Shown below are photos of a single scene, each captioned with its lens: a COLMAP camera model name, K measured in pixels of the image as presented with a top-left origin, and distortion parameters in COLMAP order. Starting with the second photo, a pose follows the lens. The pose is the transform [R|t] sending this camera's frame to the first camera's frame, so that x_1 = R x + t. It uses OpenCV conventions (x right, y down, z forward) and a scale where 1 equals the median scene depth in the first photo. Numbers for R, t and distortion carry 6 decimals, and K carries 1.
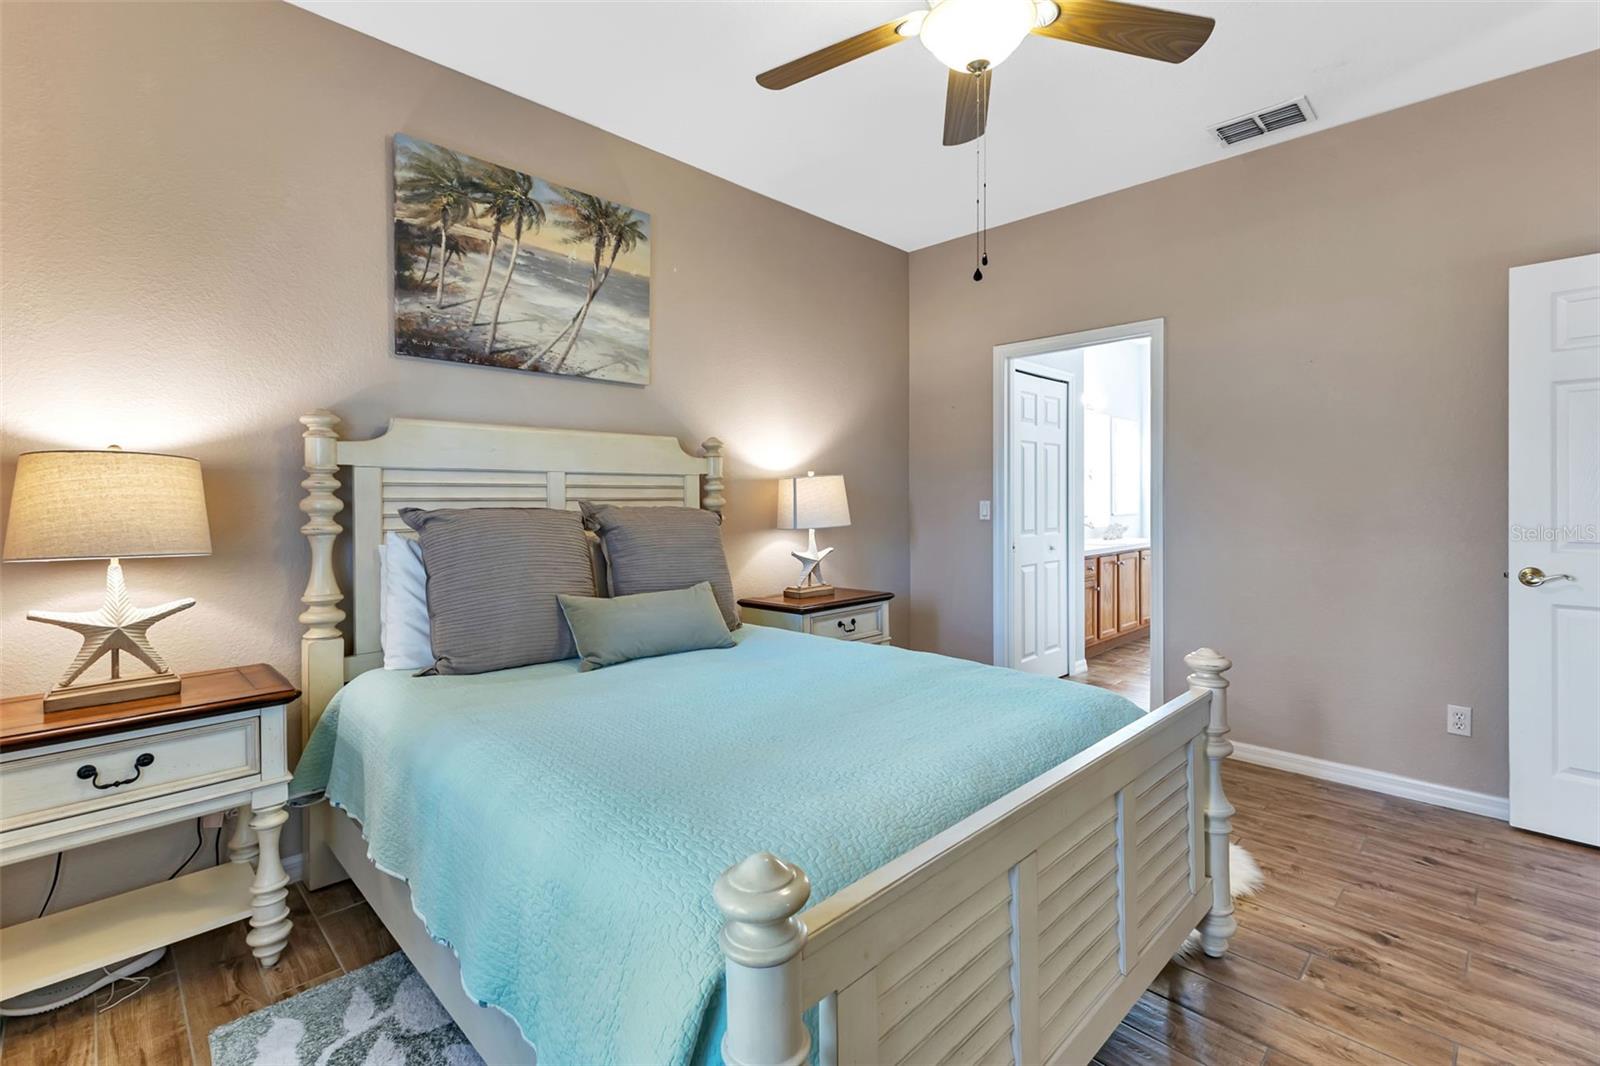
lens RADIAL K [[721.5, 0, 798.7], [0, 721.5, 503.2], [0, 0, 1]] dist [0.000186, -0.000039]
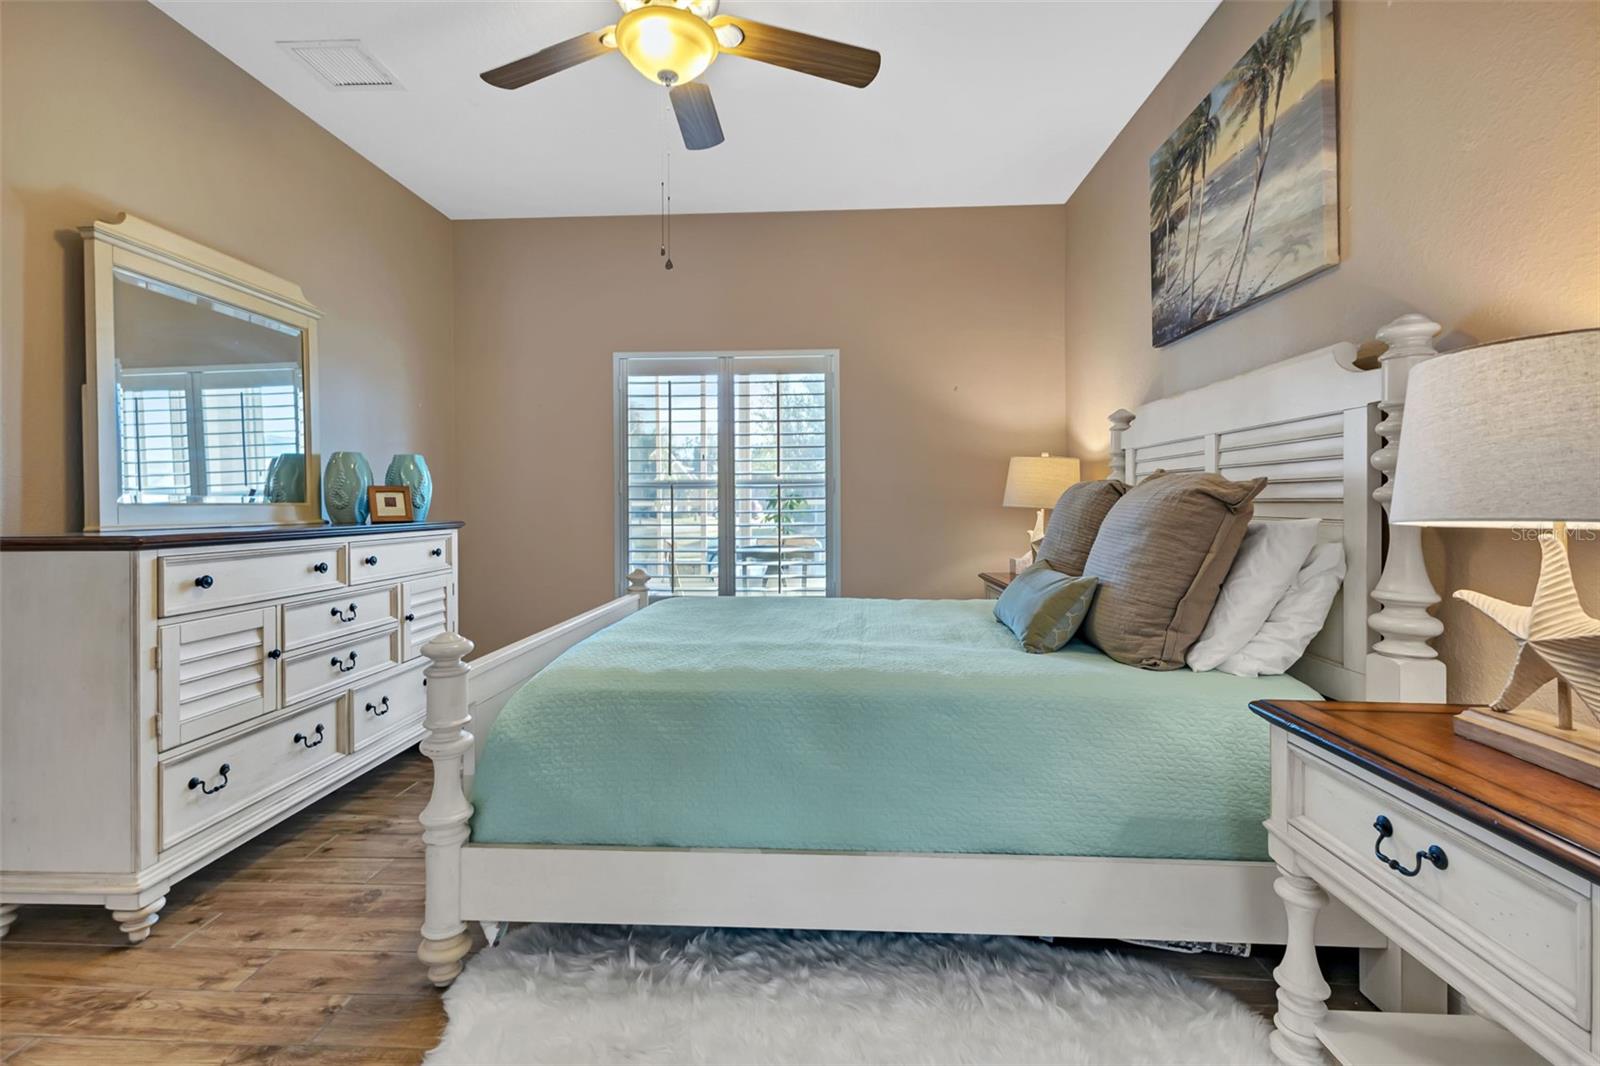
lens RADIAL K [[721.5, 0, 798.7], [0, 721.5, 503.2], [0, 0, 1]] dist [0.000186, -0.000039]
pose [[-0.739526, 0.005681, -0.673104, 0.570680], [0.002146, 0.999979, 0.006082, 0.028298], [0.673124, 0.003053, -0.739523, 1.308060]]
